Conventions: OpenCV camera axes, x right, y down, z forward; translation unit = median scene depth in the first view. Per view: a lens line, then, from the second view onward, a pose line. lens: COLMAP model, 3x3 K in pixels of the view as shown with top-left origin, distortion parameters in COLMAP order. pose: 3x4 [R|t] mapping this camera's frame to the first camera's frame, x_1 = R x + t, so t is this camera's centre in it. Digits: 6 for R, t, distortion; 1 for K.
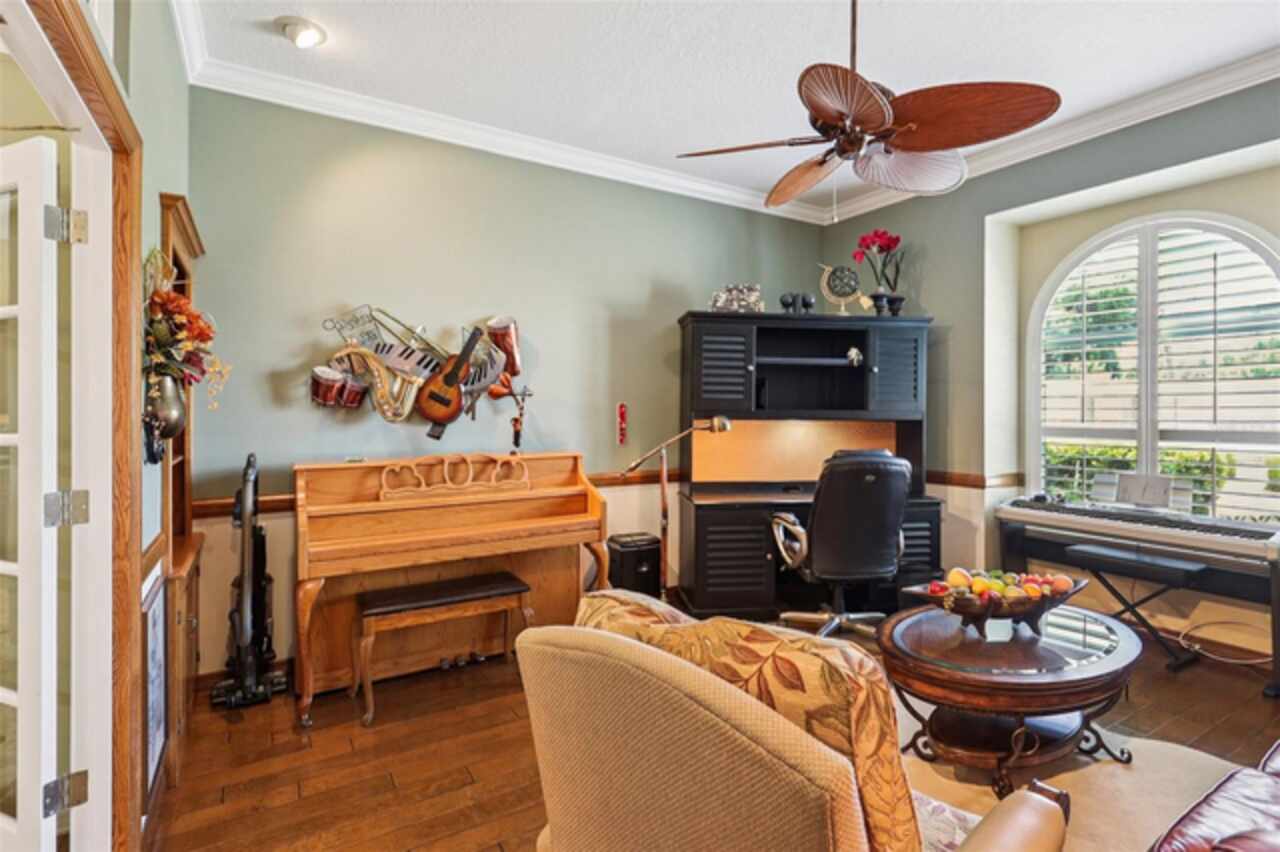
lens RADIAL K [[615.9, 0, 644.5], [0, 615.9, 400.9], [0, 0, 1]] dist [0.003149, -0.000440]
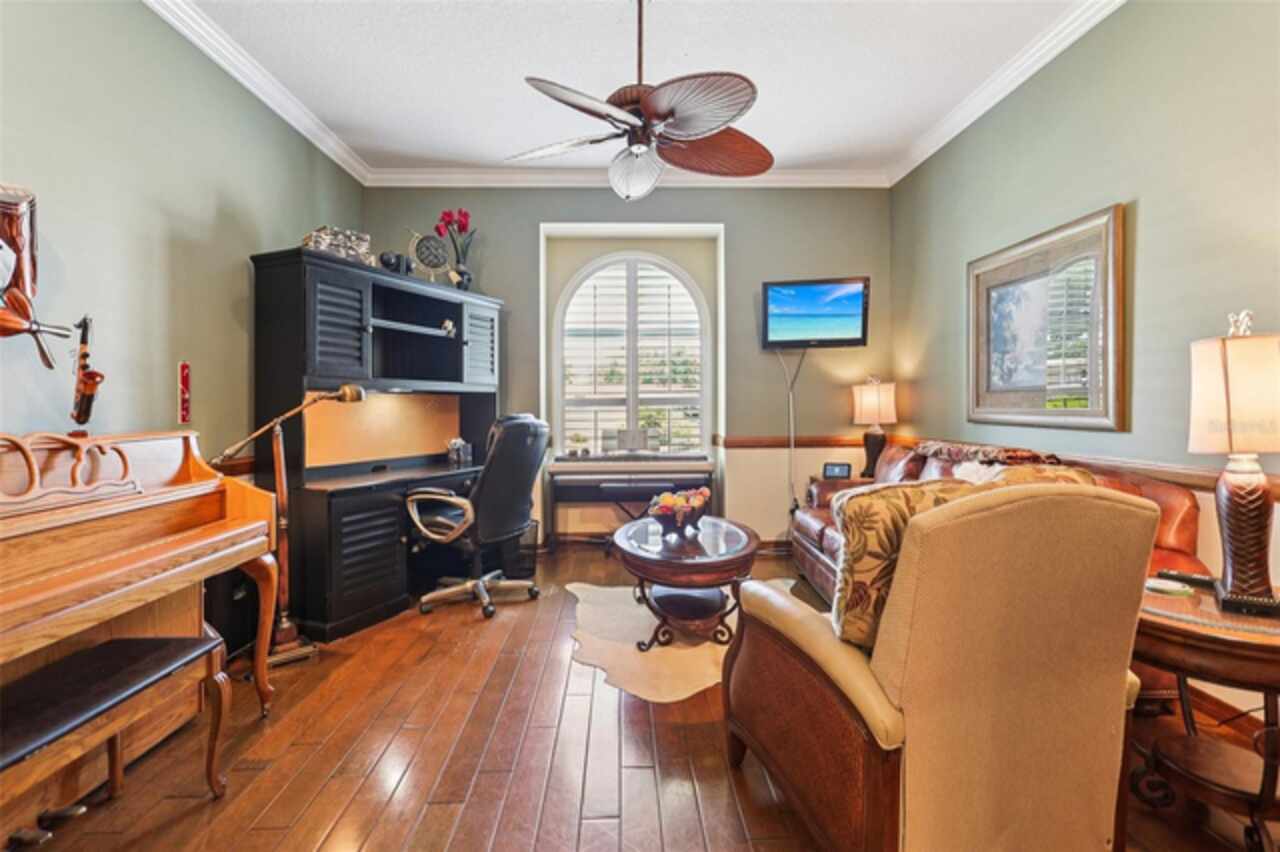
lens RADIAL K [[601.8, 0, 638.5], [0, 601.8, 401.2], [0, 0, 1]] dist [-0.000661, -0.000095]
pose [[0.504763, -0.001483, 0.863257, -0.374338], [-0.002638, 0.999991, 0.003261, 0.045013], [-0.863254, -0.003923, 0.504755, 0.250760]]
